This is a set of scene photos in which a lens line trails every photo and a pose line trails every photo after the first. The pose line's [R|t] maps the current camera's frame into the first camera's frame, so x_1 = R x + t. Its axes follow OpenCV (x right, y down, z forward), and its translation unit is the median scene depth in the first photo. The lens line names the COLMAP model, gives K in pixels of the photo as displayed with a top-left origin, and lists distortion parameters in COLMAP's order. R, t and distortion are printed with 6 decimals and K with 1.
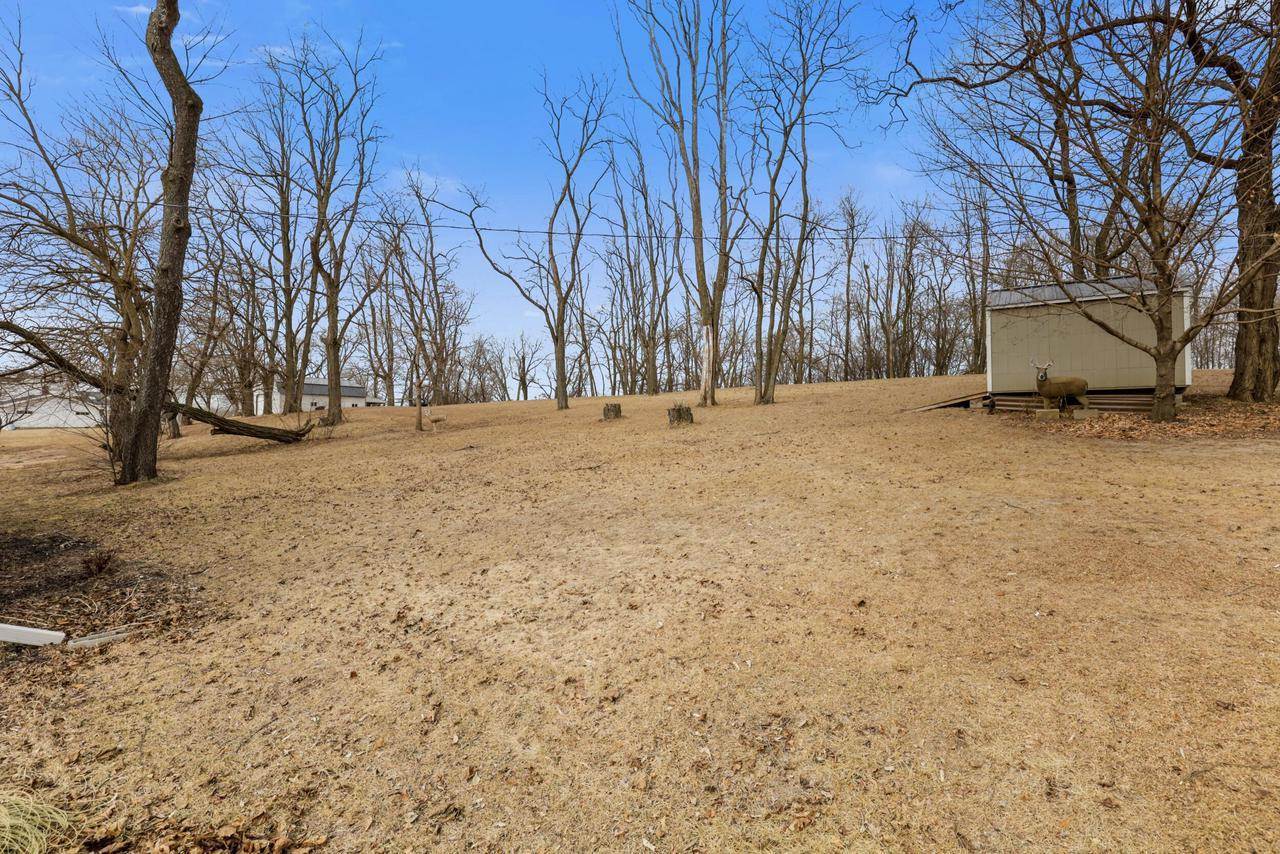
lens RADIAL K [[585.4, 0, 641.0], [0, 585.4, 423.5], [0, 0, 1]] dist [-0.020465, 0.001575]
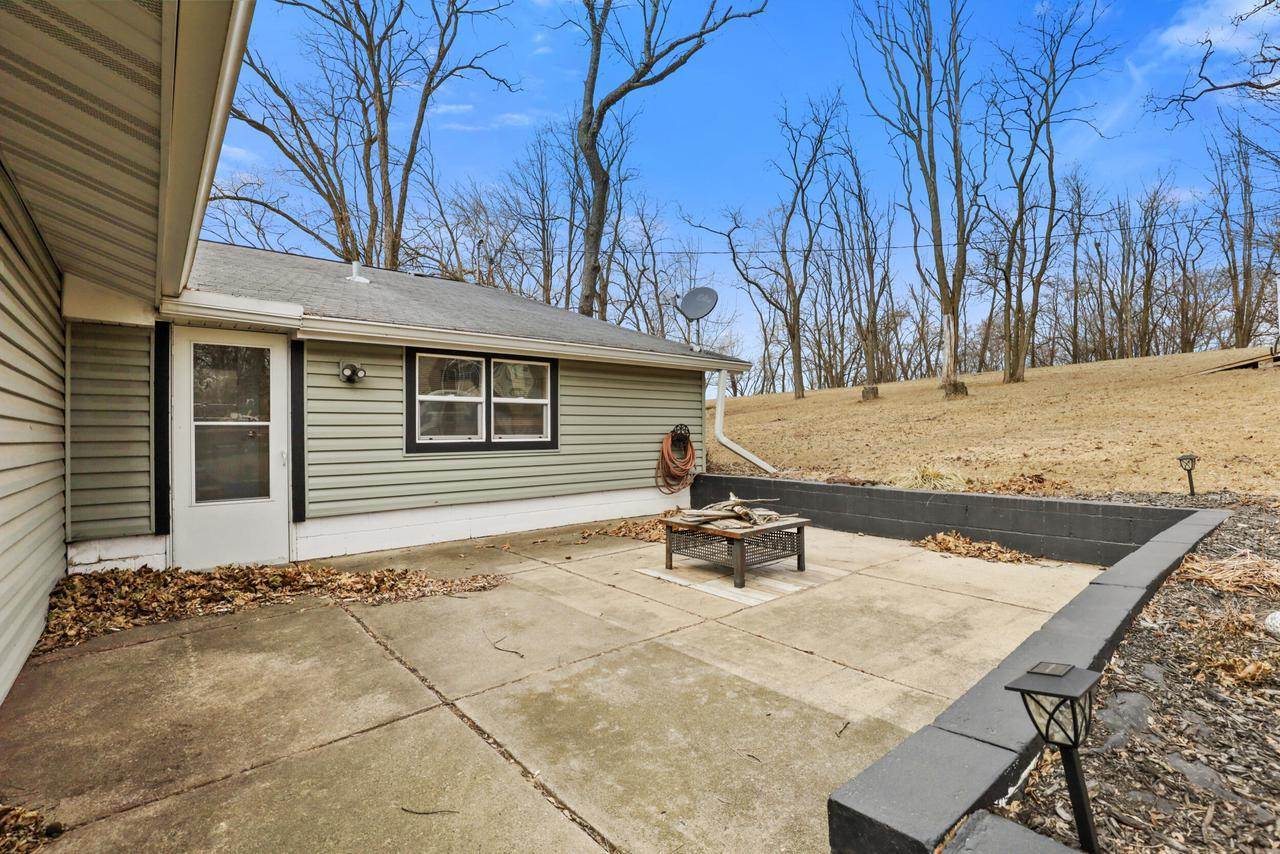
lens RADIAL K [[585.4, 0, 641.1], [0, 585.4, 429.7], [0, 0, 1]] dist [-0.020465, 0.001575]
pose [[0.963483, -0.020249, -0.267002, -0.152007], [0.019956, 0.999794, -0.003809, 0.039976], [0.267024, -0.001659, 0.963688, -0.194846]]
